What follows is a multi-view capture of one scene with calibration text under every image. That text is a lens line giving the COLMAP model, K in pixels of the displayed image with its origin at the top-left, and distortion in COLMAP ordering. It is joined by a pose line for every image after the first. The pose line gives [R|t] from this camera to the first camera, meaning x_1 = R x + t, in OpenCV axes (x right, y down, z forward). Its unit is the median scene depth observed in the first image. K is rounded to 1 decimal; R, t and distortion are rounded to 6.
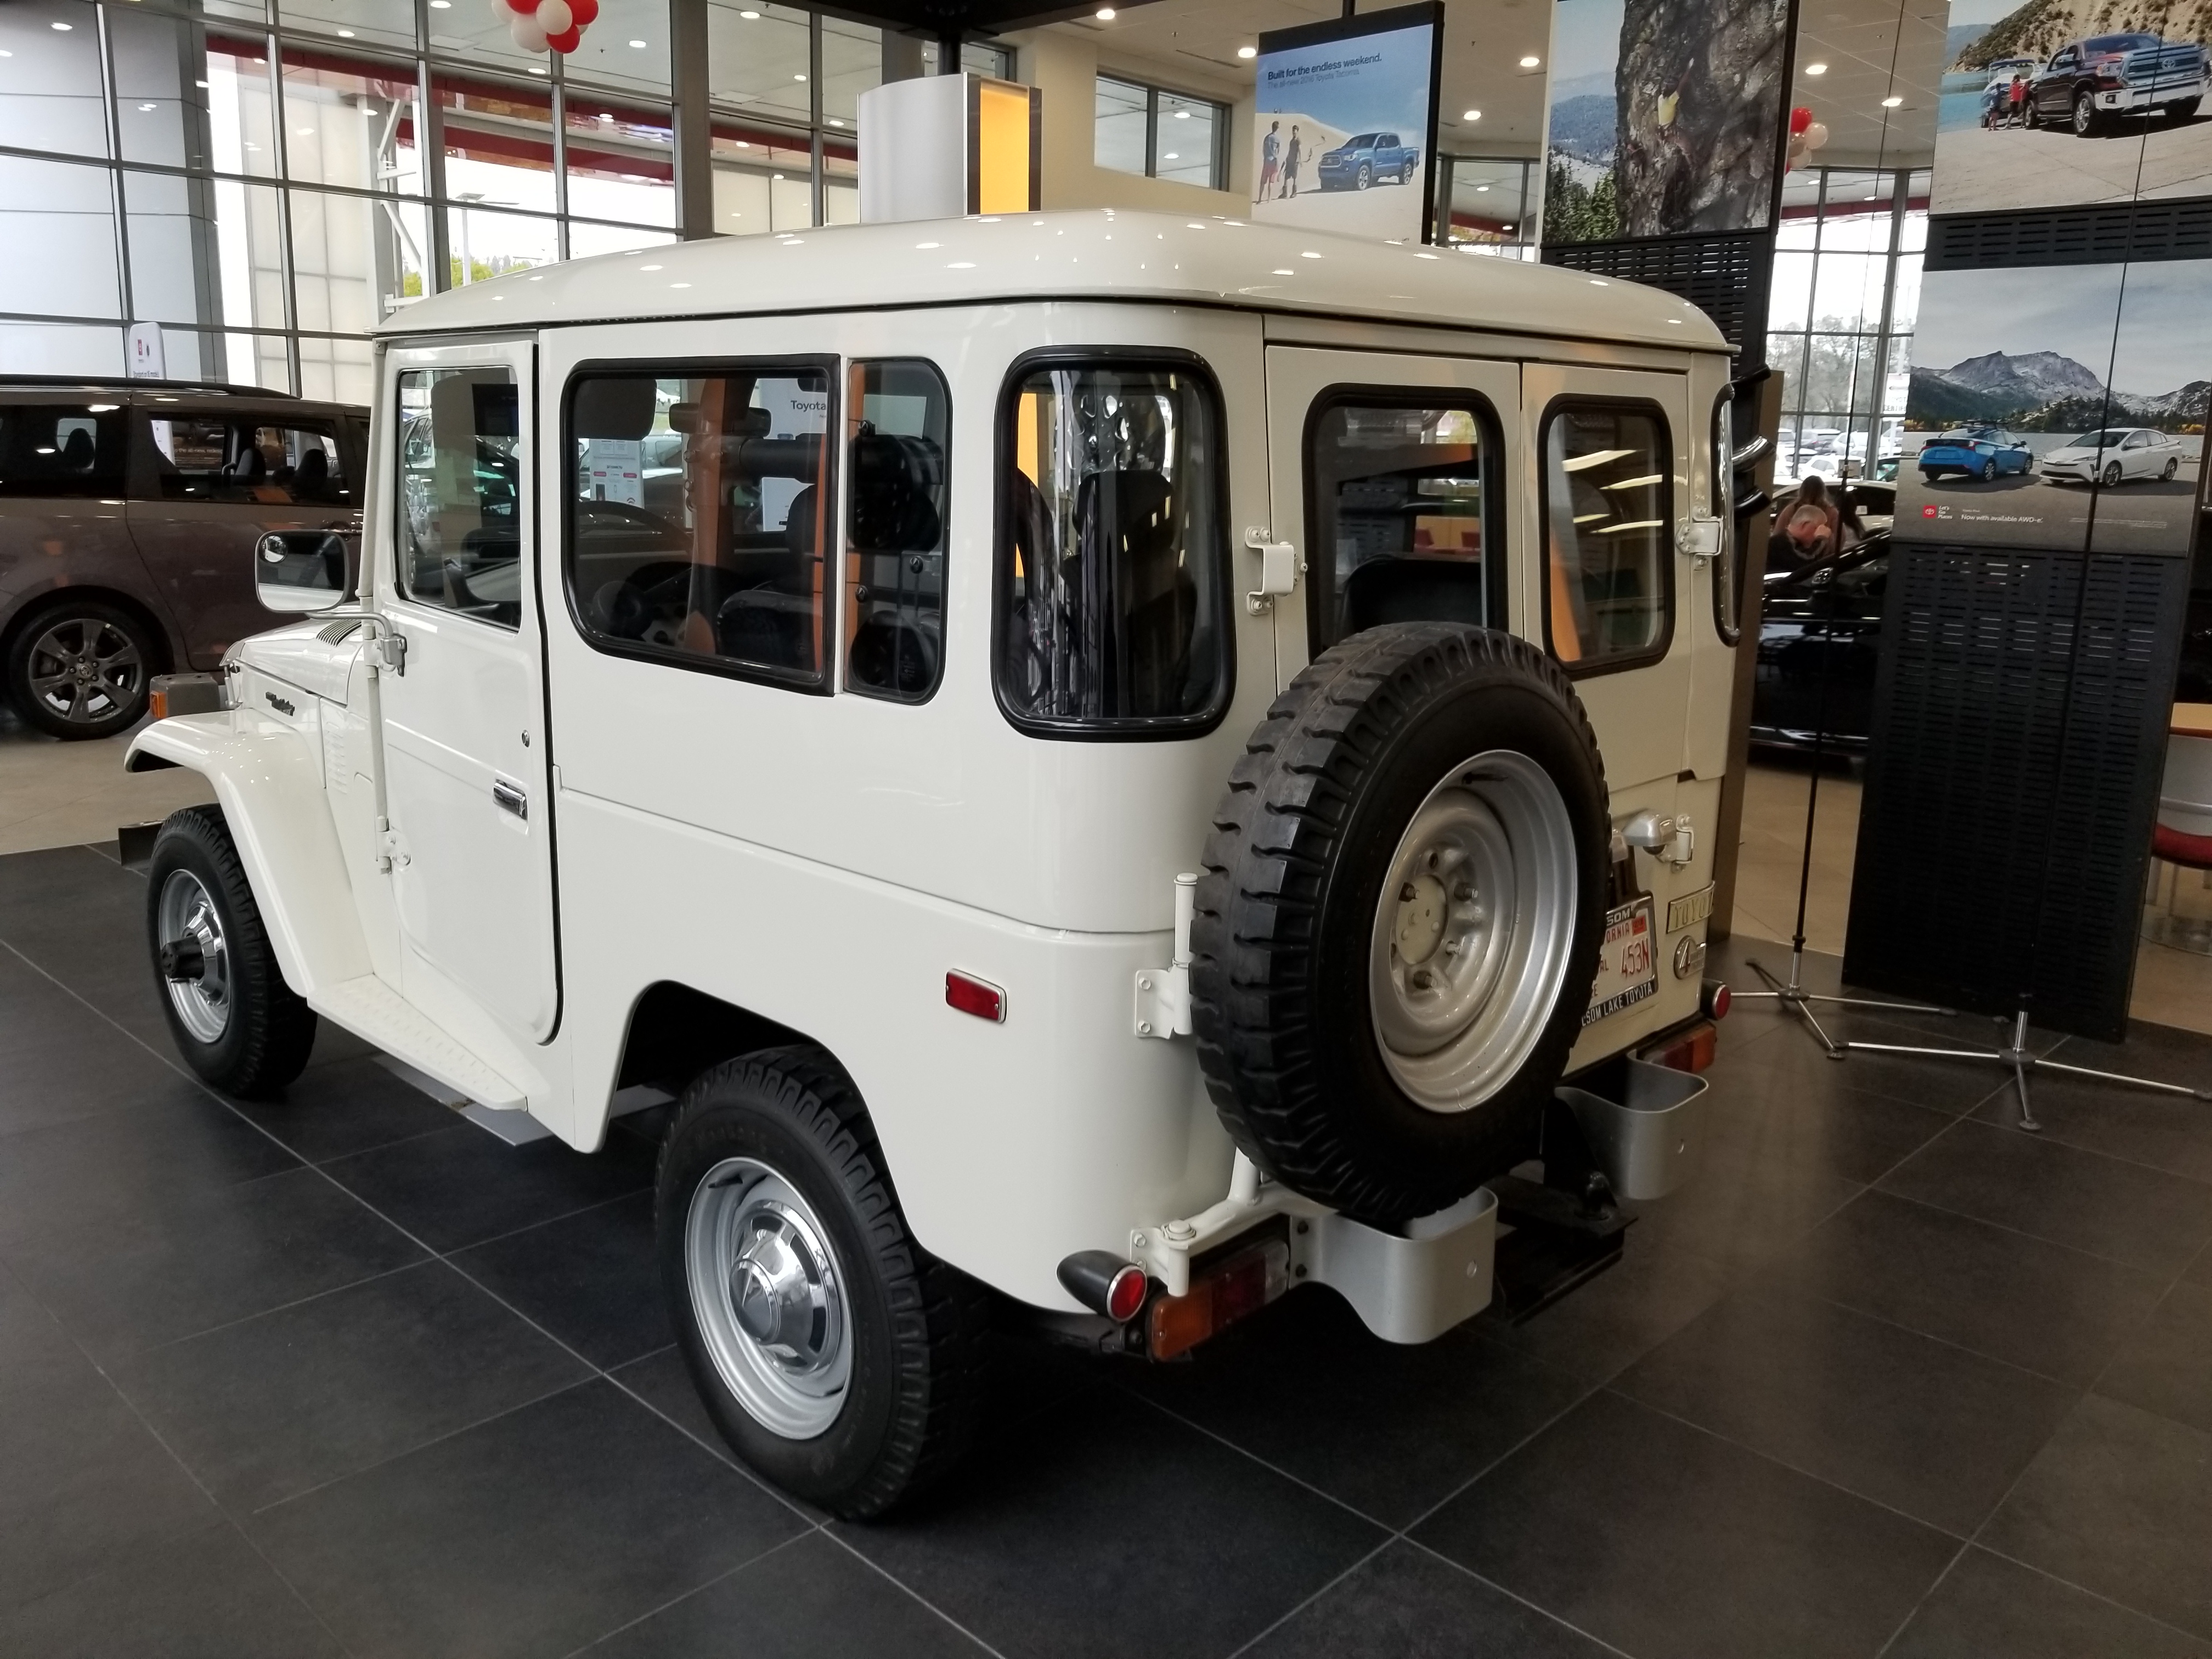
lens RADIAL K [[1729.7, 0, 1110.7], [0, 1729.7, 813.2], [0, 0, 1]] dist [0.035147, -0.047883]
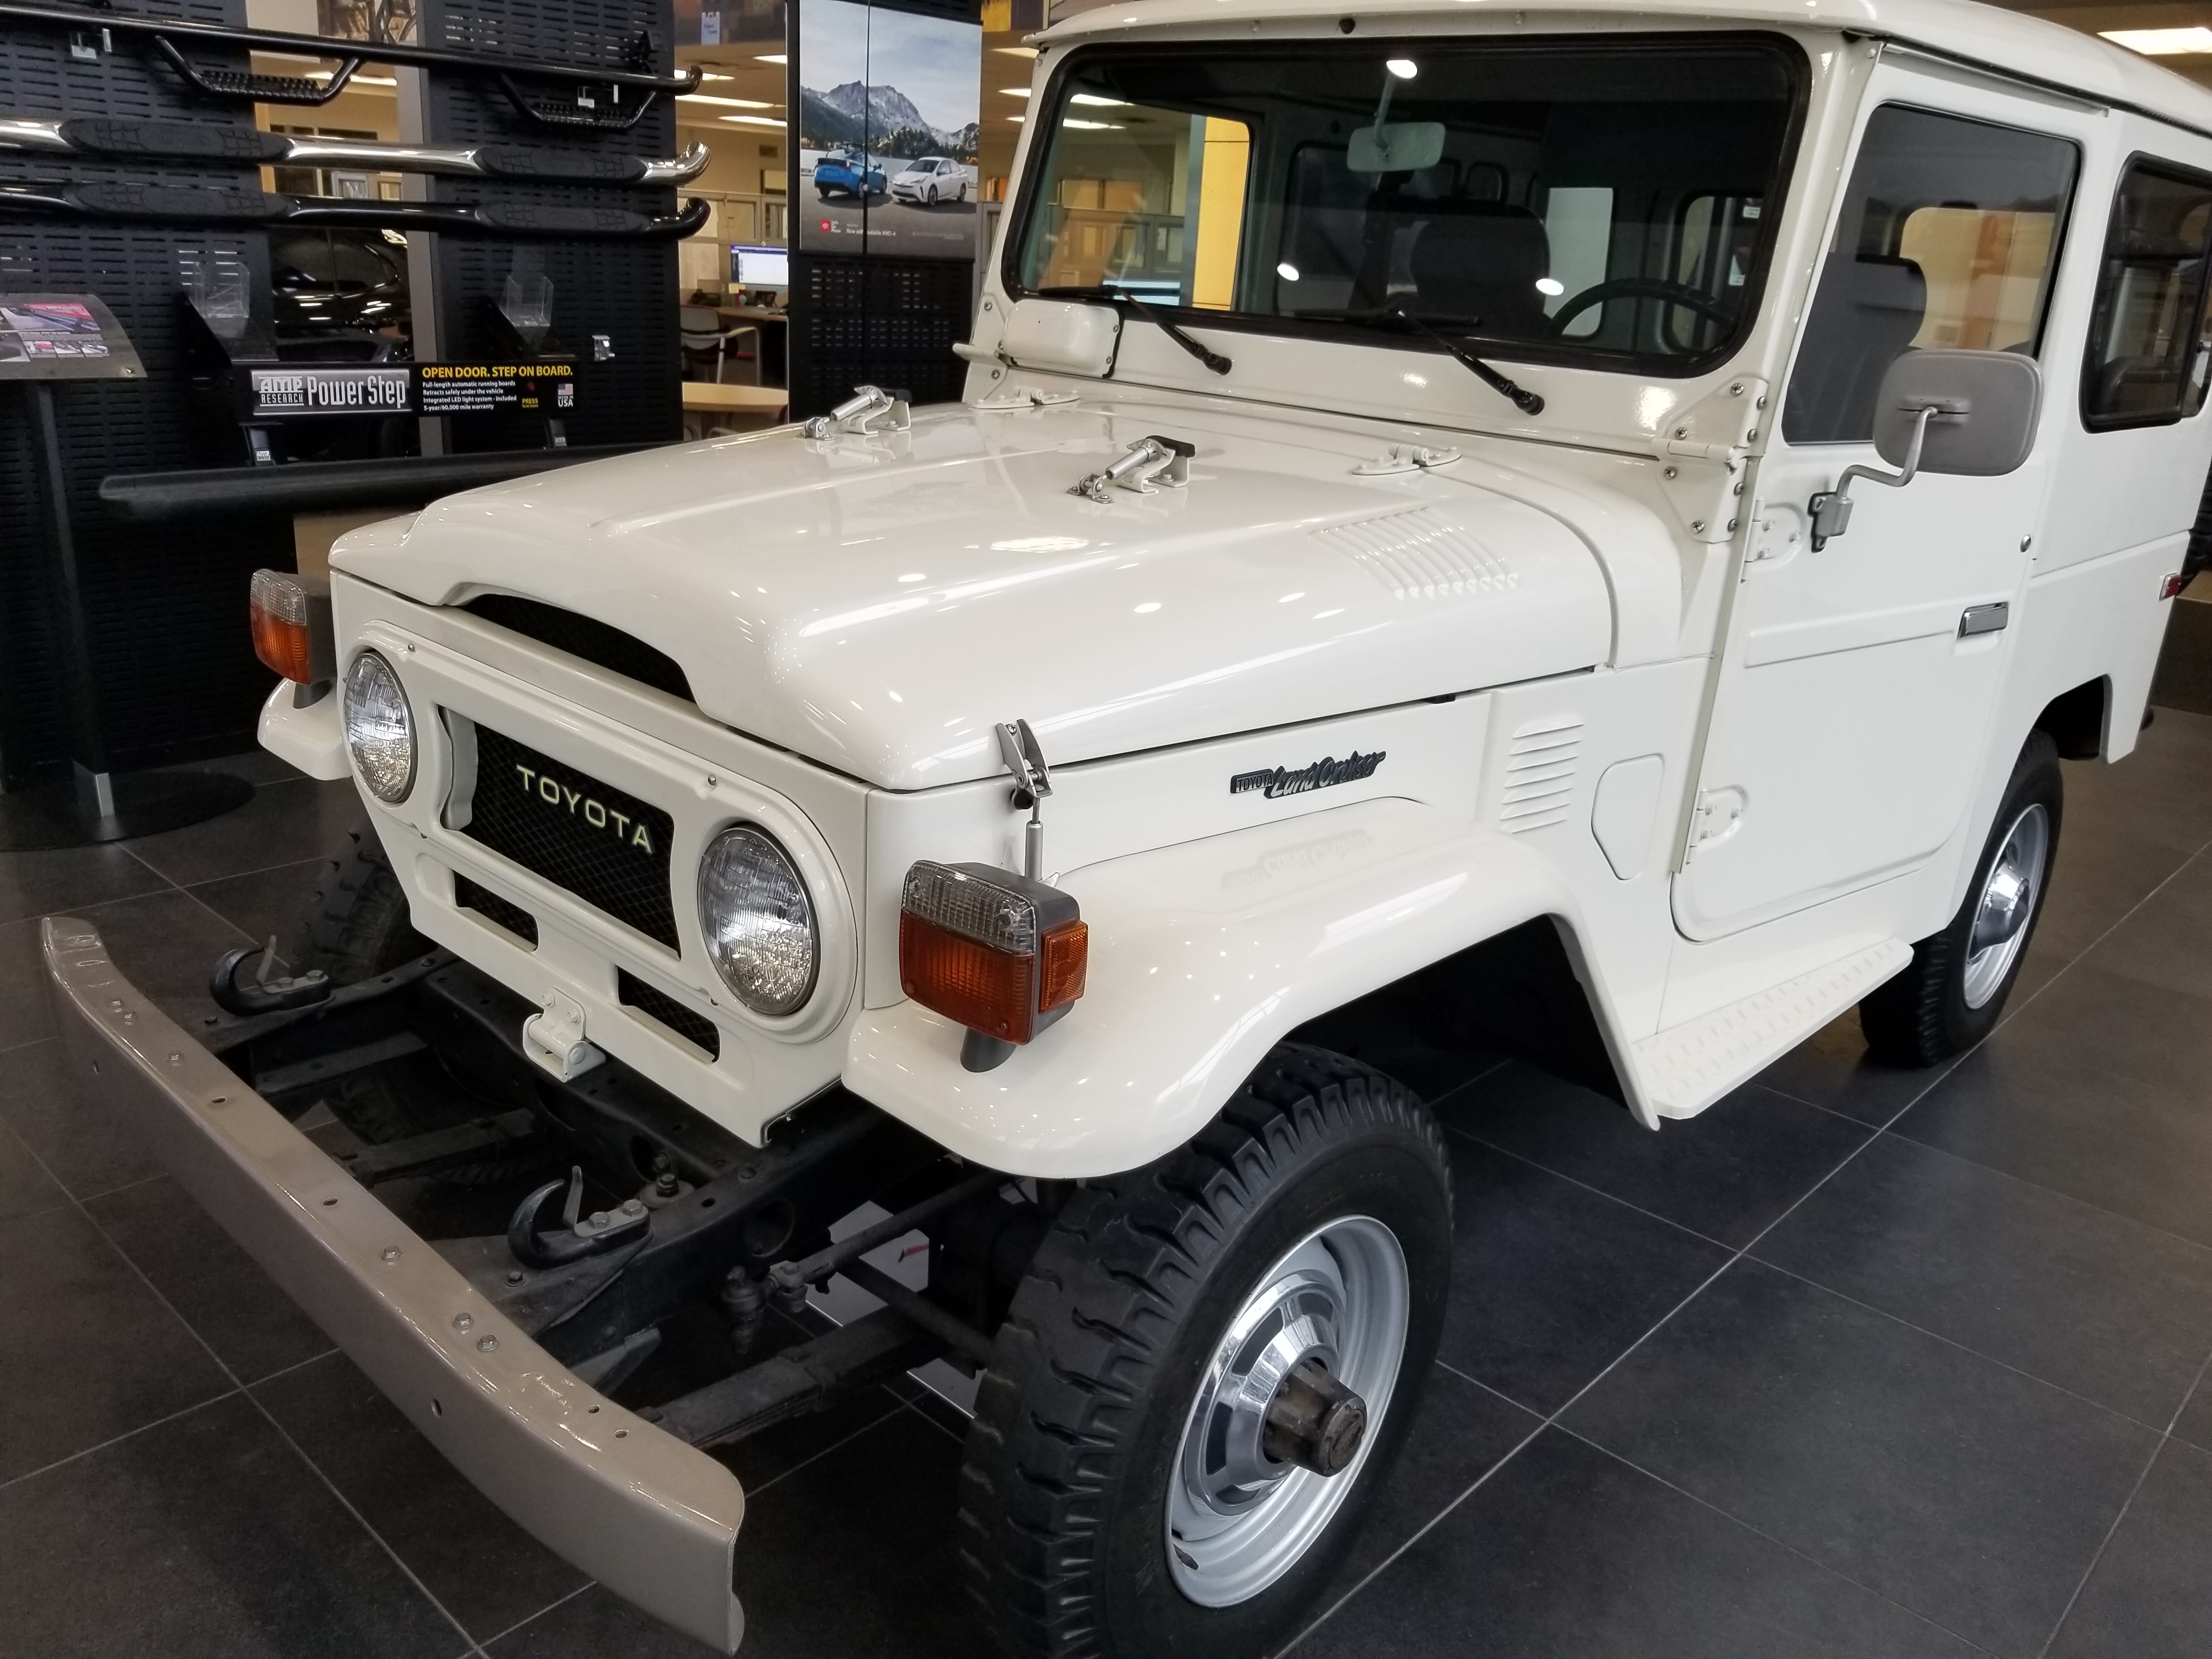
lens RADIAL K [[1729.7, 0, 1113.7], [0, 1729.7, 840.0], [0, 0, 1]] dist [0.035147, -0.047883]
pose [[-0.005787, -0.351970, 0.935993, -0.763761], [0.148103, 0.925385, 0.348897, -0.179351], [-0.988955, 0.140642, 0.046773, 0.863279]]
